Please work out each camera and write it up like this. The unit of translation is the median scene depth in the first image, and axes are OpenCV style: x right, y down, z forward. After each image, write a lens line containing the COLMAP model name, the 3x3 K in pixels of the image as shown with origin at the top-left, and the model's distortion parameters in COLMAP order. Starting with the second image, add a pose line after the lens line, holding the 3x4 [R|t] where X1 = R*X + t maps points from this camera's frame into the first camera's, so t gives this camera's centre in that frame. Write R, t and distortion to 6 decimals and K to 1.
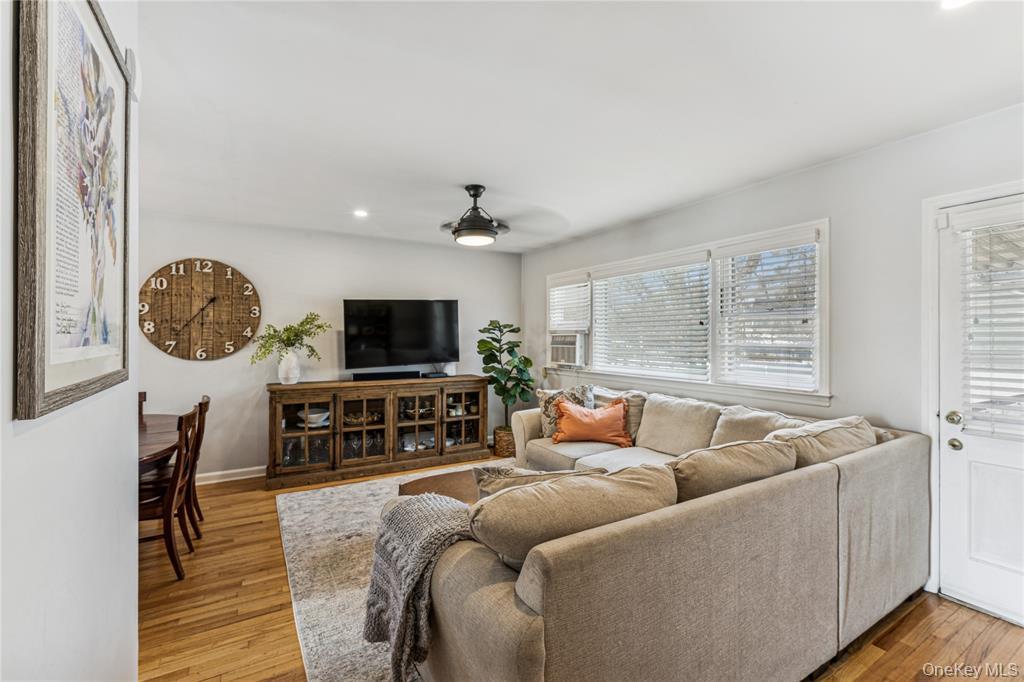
lens RADIAL K [[447.0, 0, 512.0], [0, 447.0, 341.0], [0, 0, 1]] dist [0.001701, 0.000134]
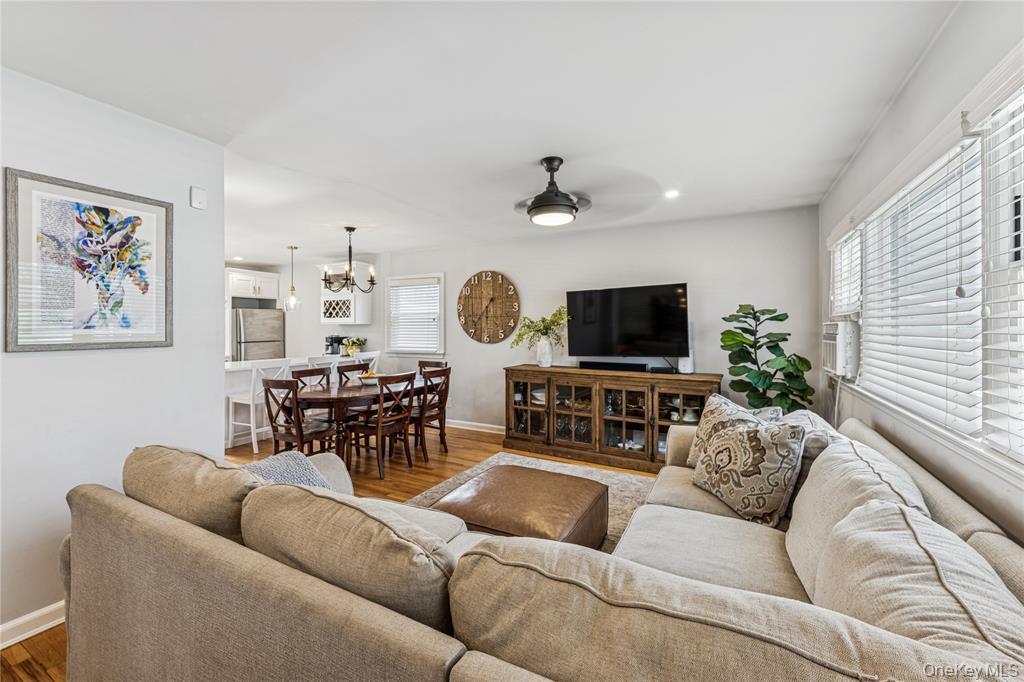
lens RADIAL K [[412.2, 0, 514.1], [0, 412.2, 335.0], [0, 0, 1]] dist [-0.001054, -0.000042]
pose [[0.511627, 0.013360, -0.859104, 0.419959], [-0.015321, 0.999862, 0.006424, 0.006976], [0.859071, 0.009876, 0.511762, 0.376777]]
